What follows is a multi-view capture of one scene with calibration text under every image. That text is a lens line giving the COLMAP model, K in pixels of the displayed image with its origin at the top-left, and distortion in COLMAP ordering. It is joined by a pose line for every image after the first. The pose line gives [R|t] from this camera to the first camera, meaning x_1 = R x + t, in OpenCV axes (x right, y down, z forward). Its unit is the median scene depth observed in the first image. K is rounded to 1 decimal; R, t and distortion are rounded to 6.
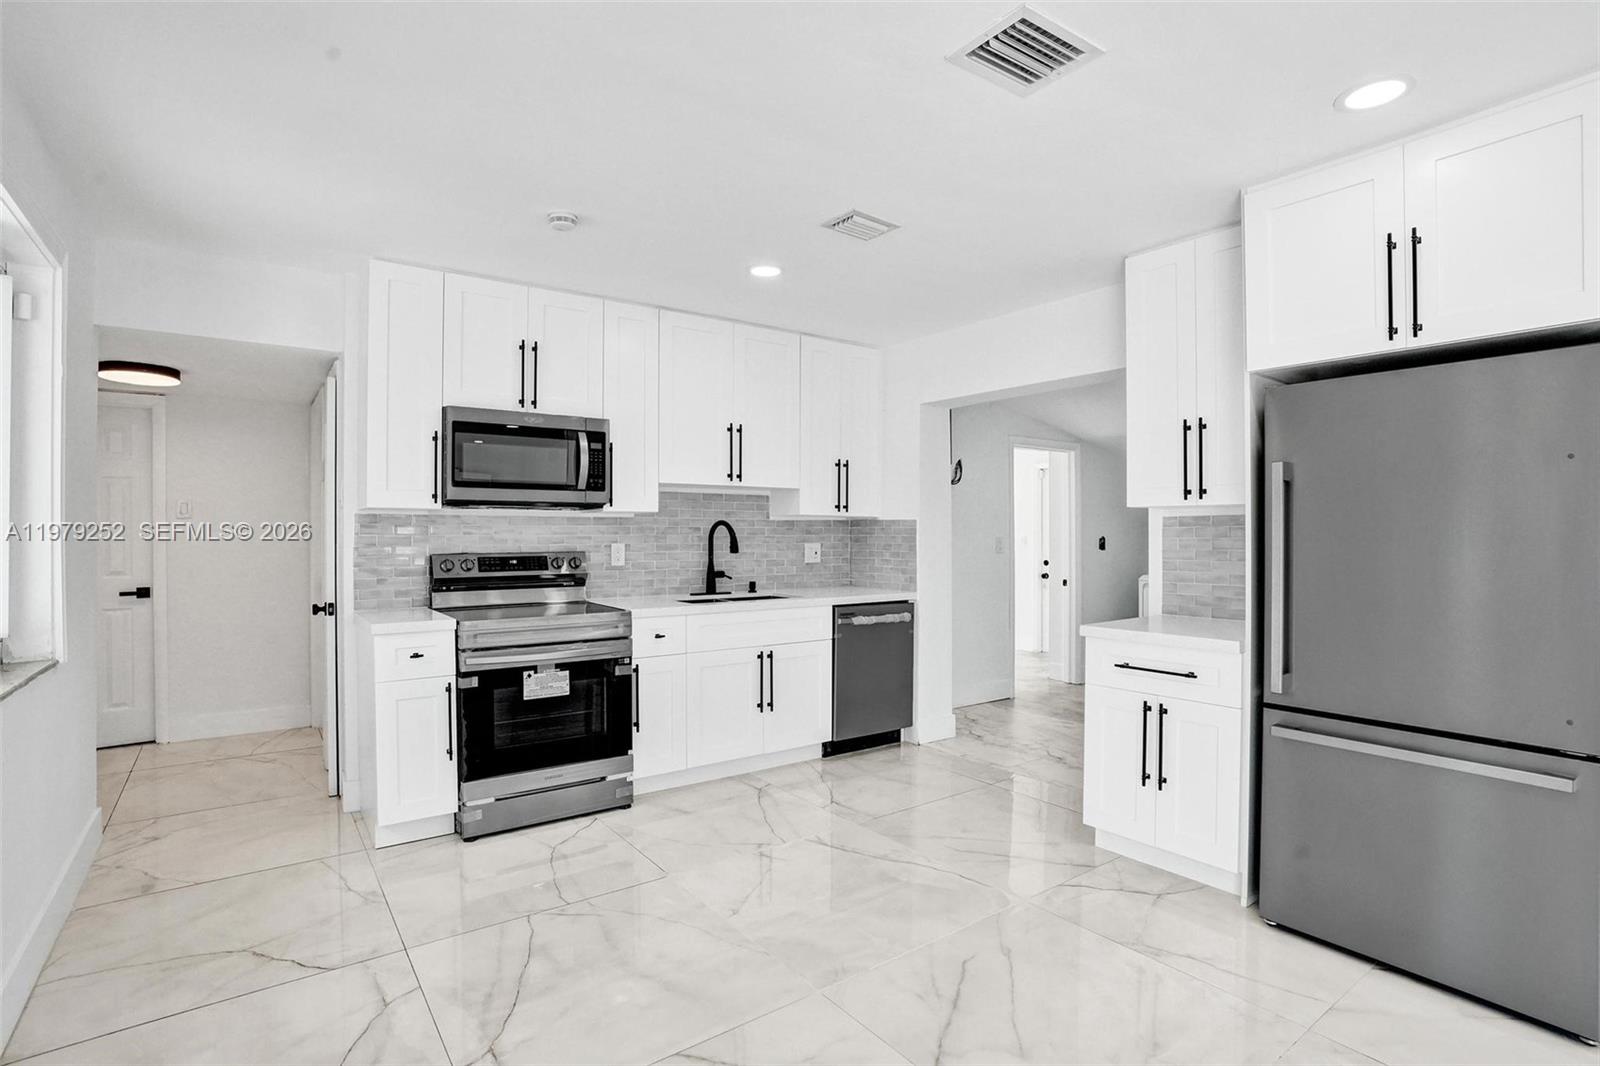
lens RADIAL K [[783.7, 0, 801.6], [0, 783.7, 540.9], [0, 0, 1]] dist [-0.062157, 0.023543]
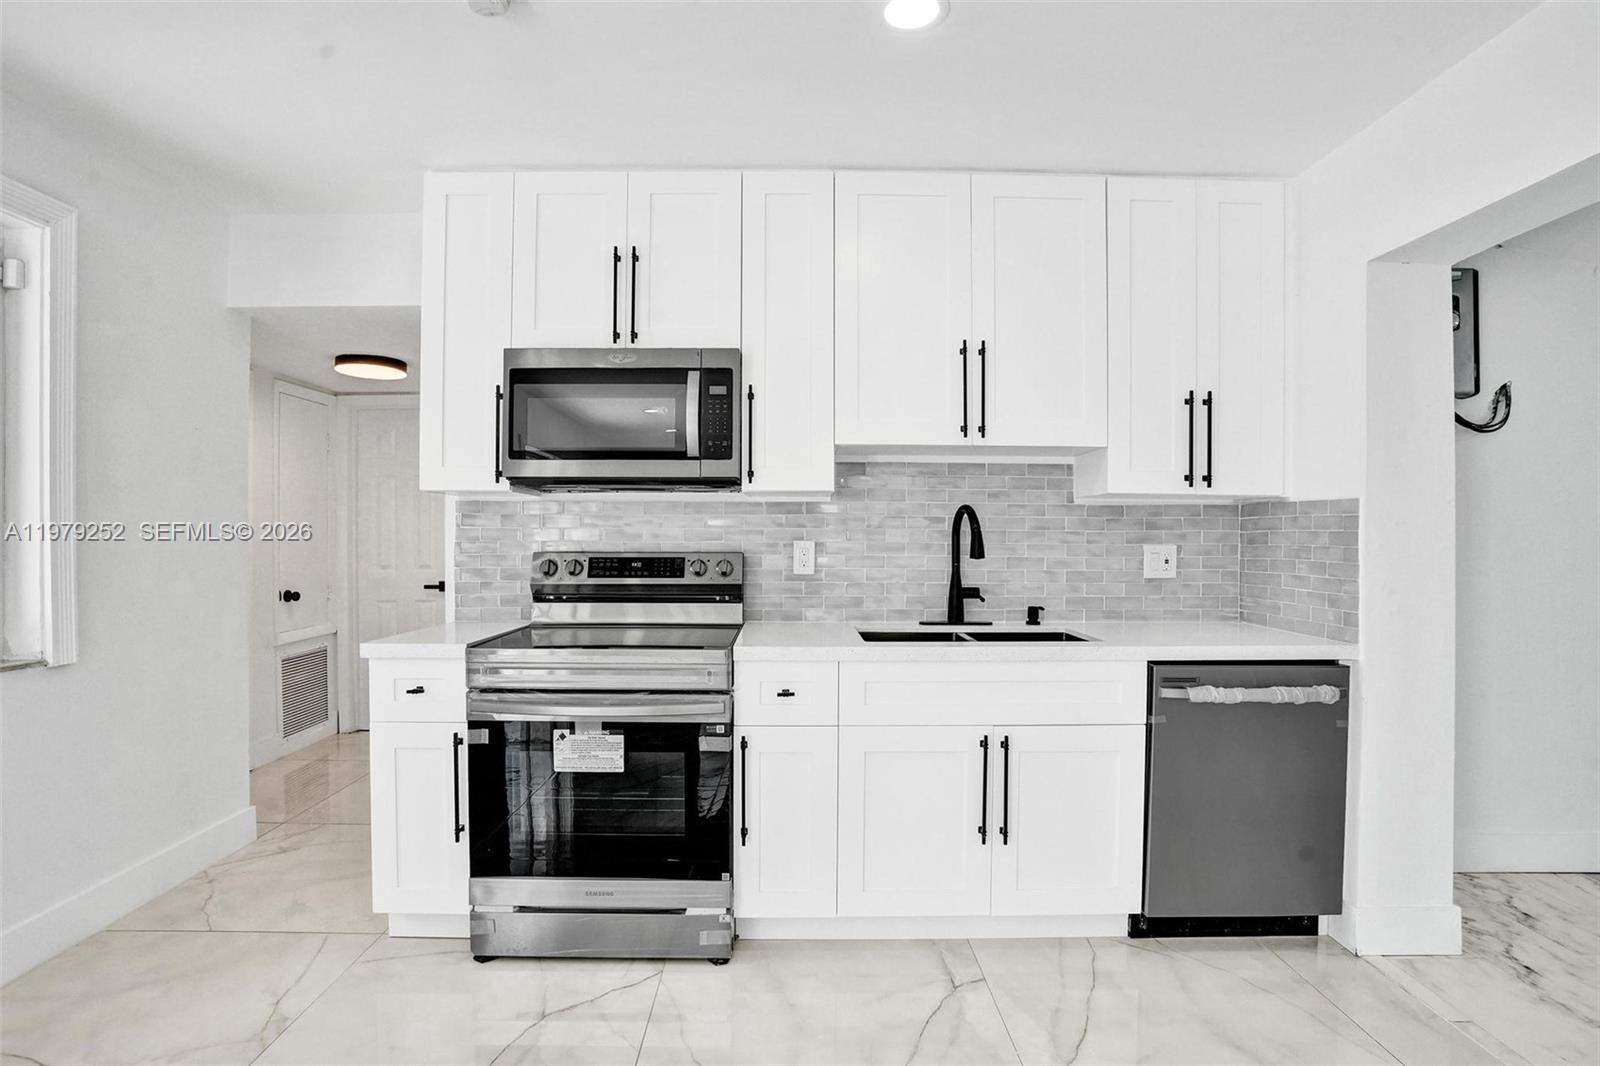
lens RADIAL K [[783.7, 0, 801.6], [0, 783.7, 540.9], [0, 0, 1]] dist [-0.062157, 0.023543]
pose [[0.814066, 0.005693, -0.580744, 0.167237], [-0.009219, 0.999953, -0.003120, 0.005715], [0.580699, 0.007894, 0.814080, 0.483660]]
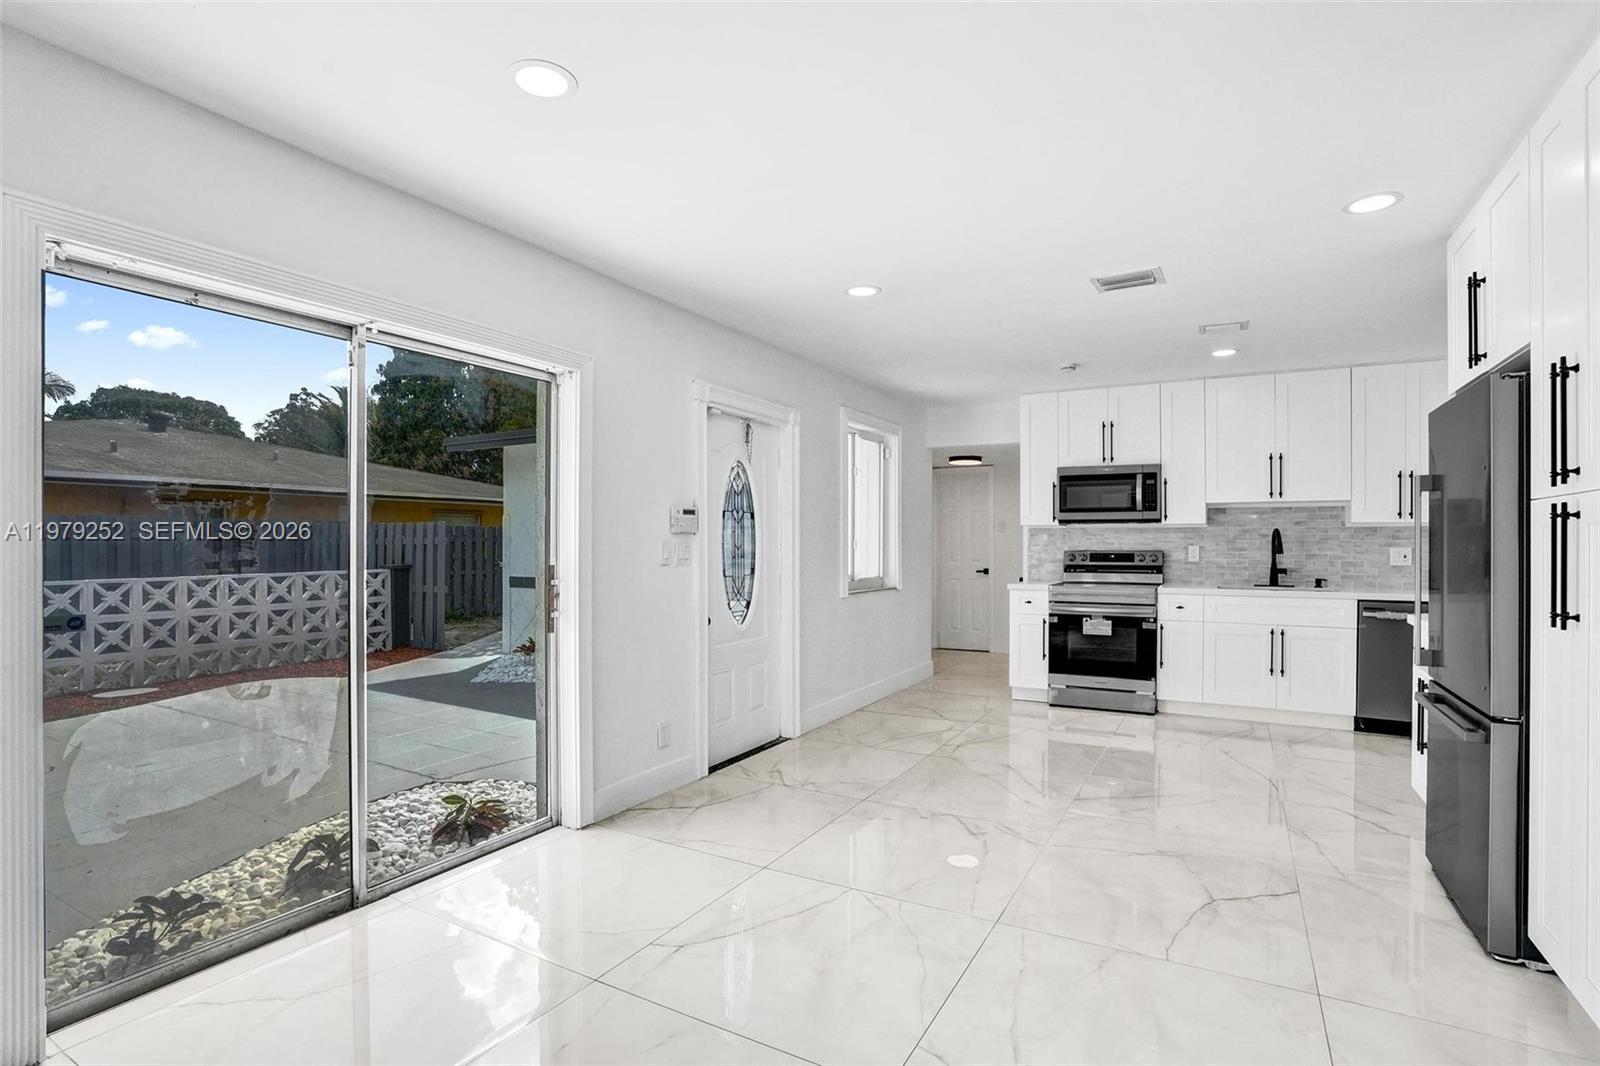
lens RADIAL K [[783.7, 0, 801.6], [0, 783.7, 540.9], [0, 0, 1]] dist [-0.062157, 0.023543]
pose [[0.412217, -0.001159, -0.911085, 0.809917], [-0.010542, 0.999926, -0.006041, 0.011193], [0.911025, 0.012095, 0.412174, -0.248694]]
